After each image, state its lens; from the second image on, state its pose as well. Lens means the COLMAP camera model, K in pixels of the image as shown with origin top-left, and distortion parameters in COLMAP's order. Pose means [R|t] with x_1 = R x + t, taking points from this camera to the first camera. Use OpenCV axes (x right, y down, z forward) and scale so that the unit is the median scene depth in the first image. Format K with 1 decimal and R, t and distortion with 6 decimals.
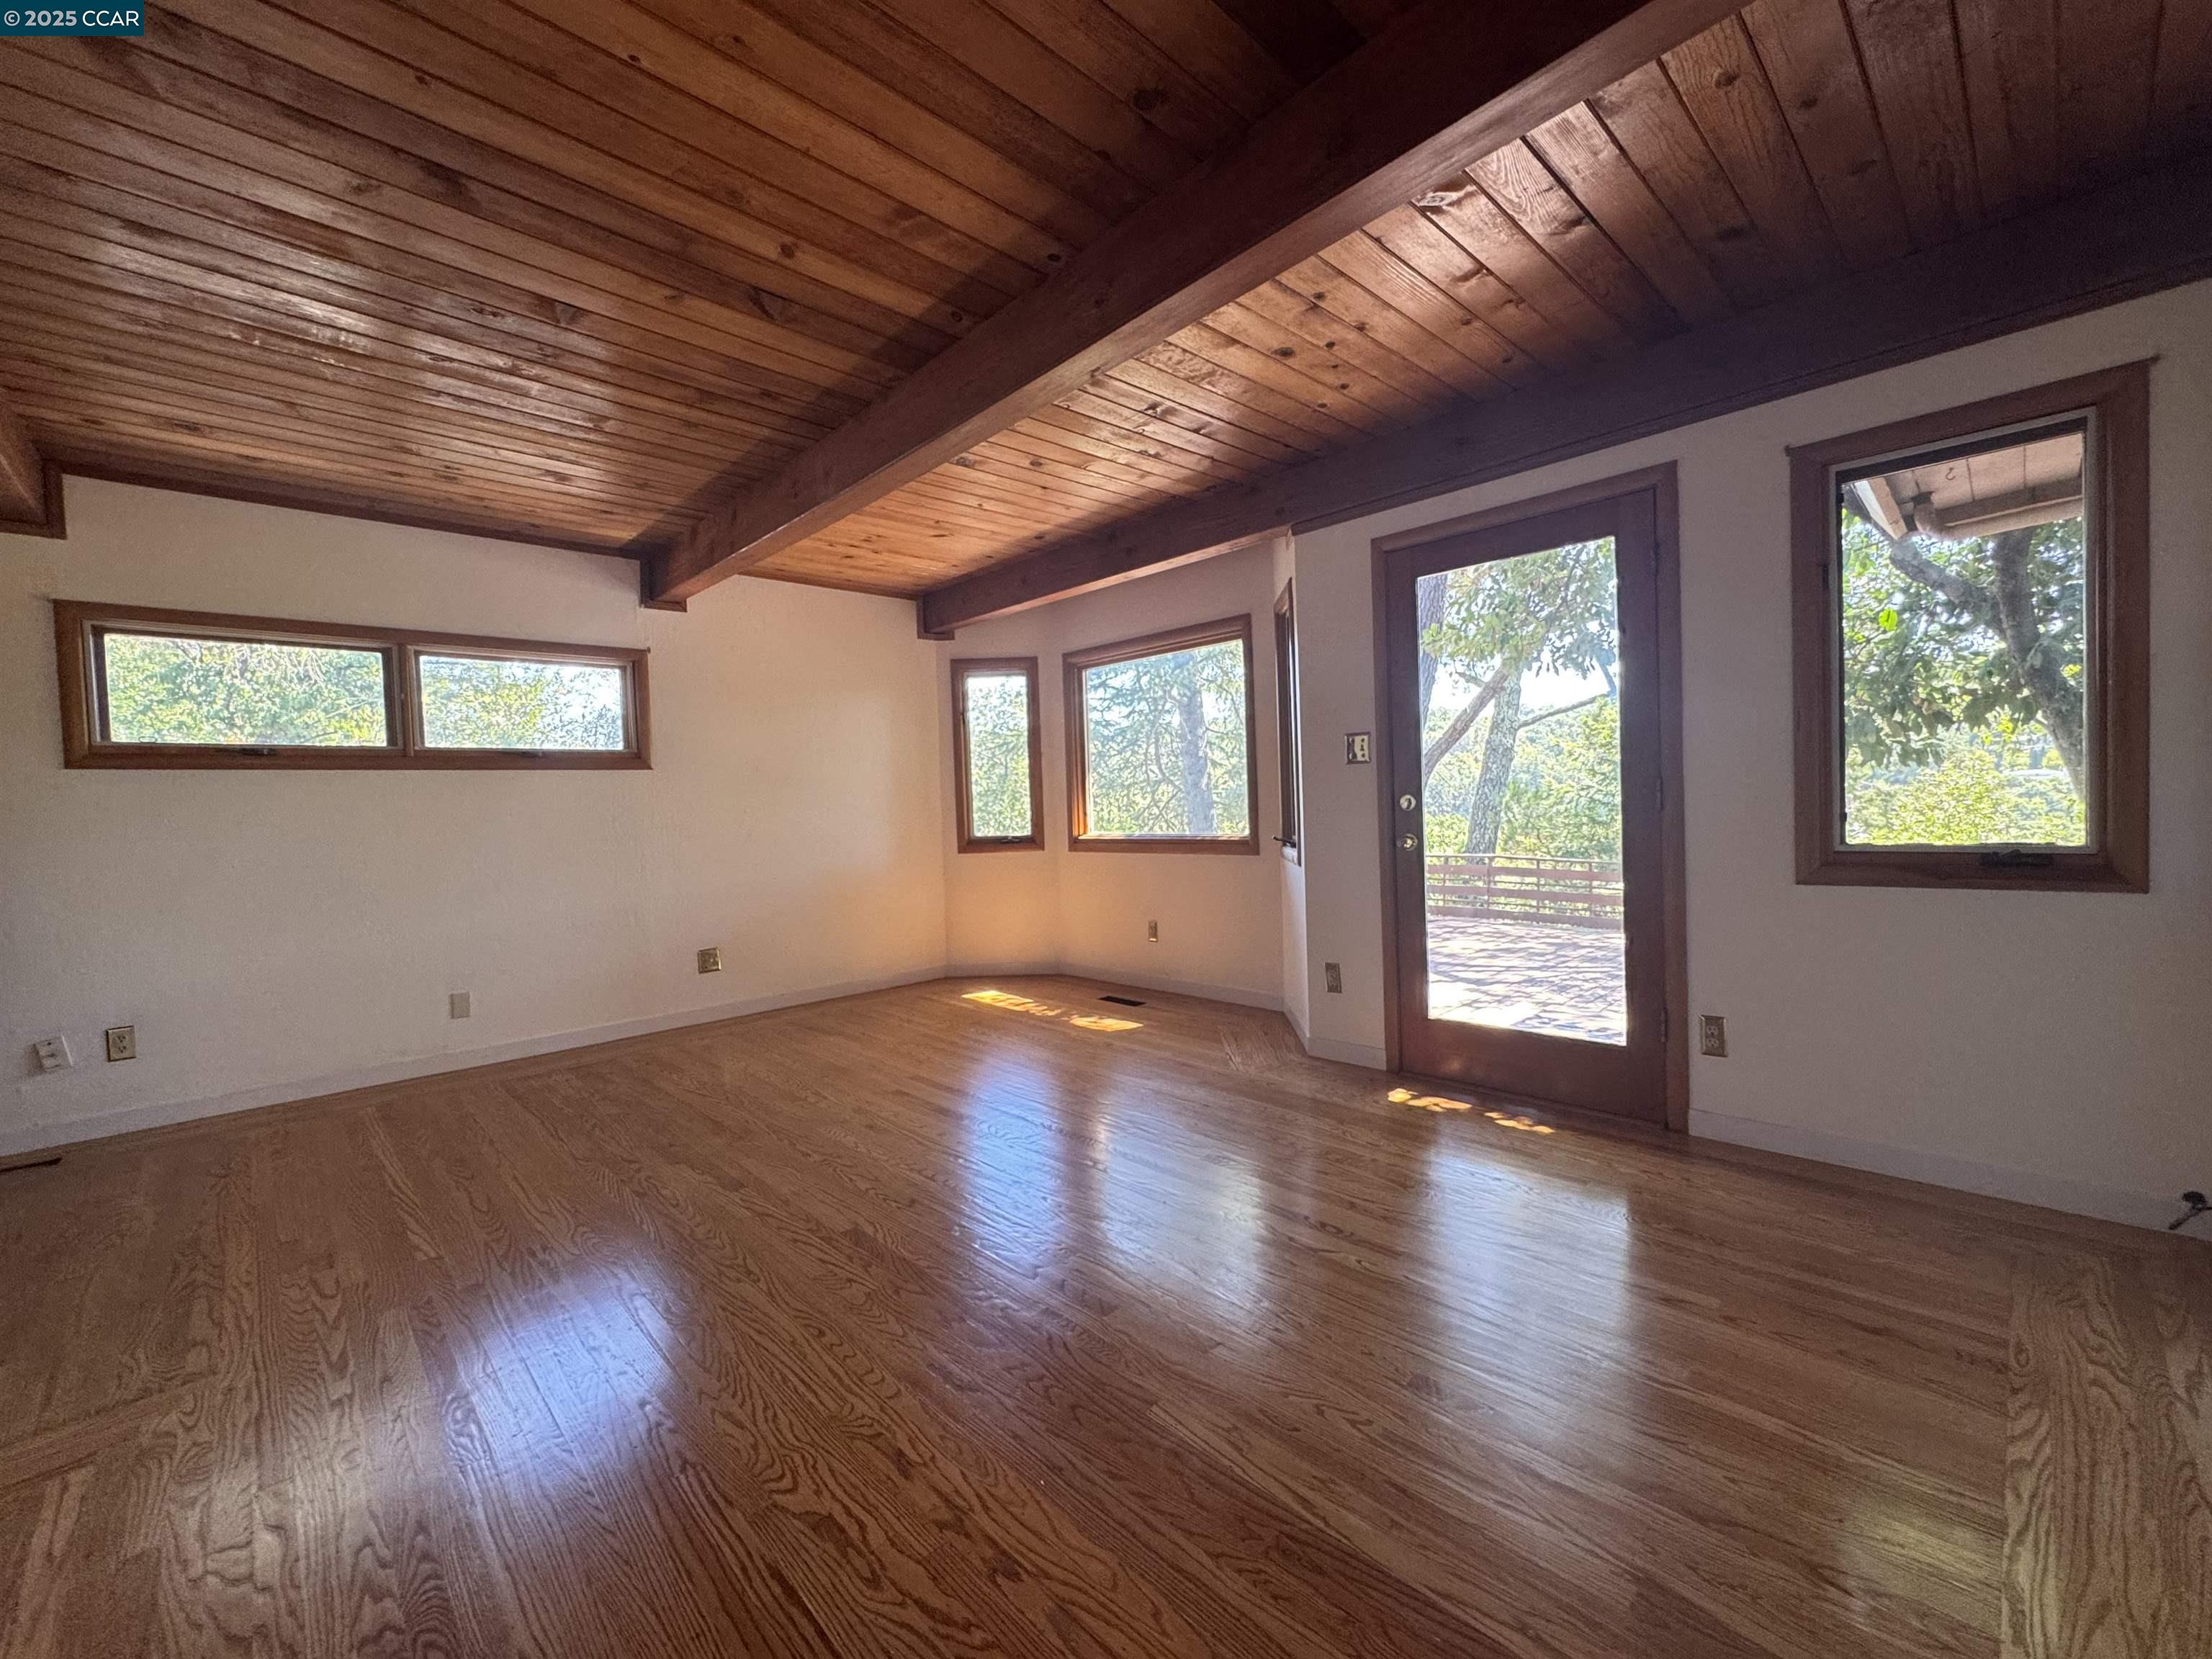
lens RADIAL K [[894.7, 0, 1106.0], [0, 894.7, 829.5], [0, 0, 1]] dist [-0.000231, 0.000162]
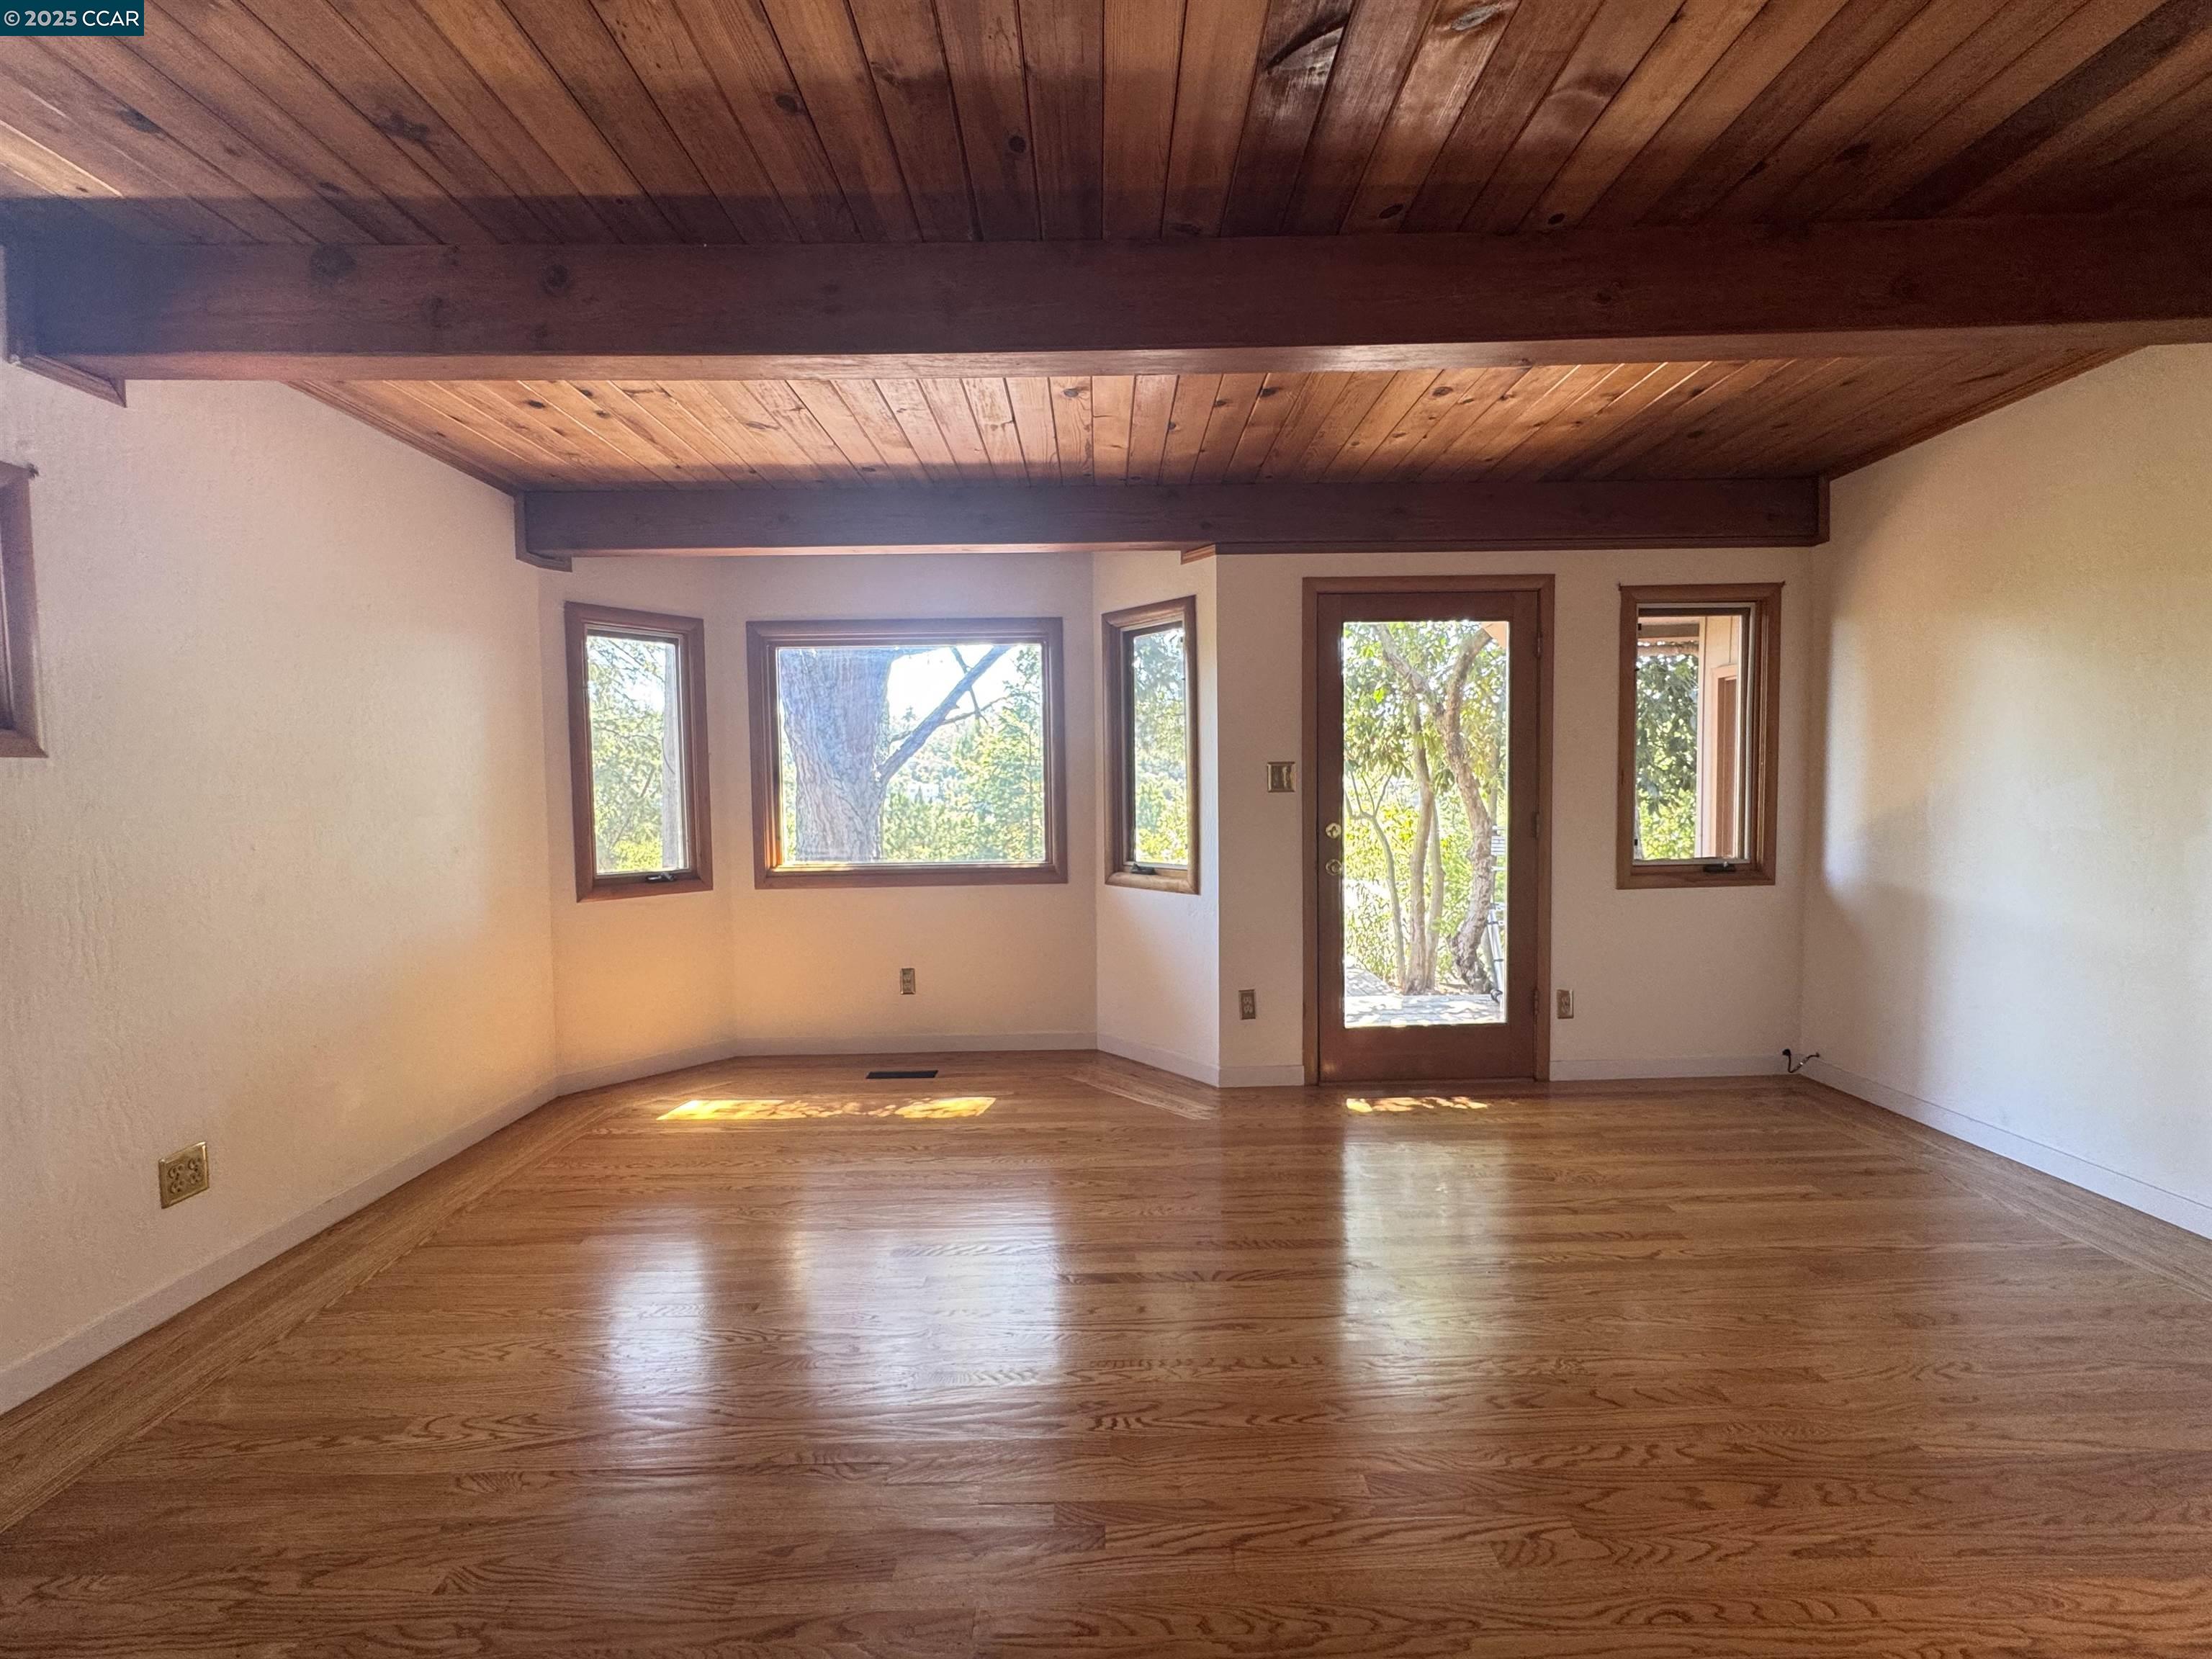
lens RADIAL K [[894.7, 0, 1106.0], [0, 894.7, 829.5], [0, 0, 1]] dist [-0.000231, 0.000162]
pose [[0.683485, -0.010568, 0.729888, -0.581523], [0.013926, 0.999902, 0.001436, -0.033758], [-0.729831, 0.009183, 0.683566, 0.429764]]
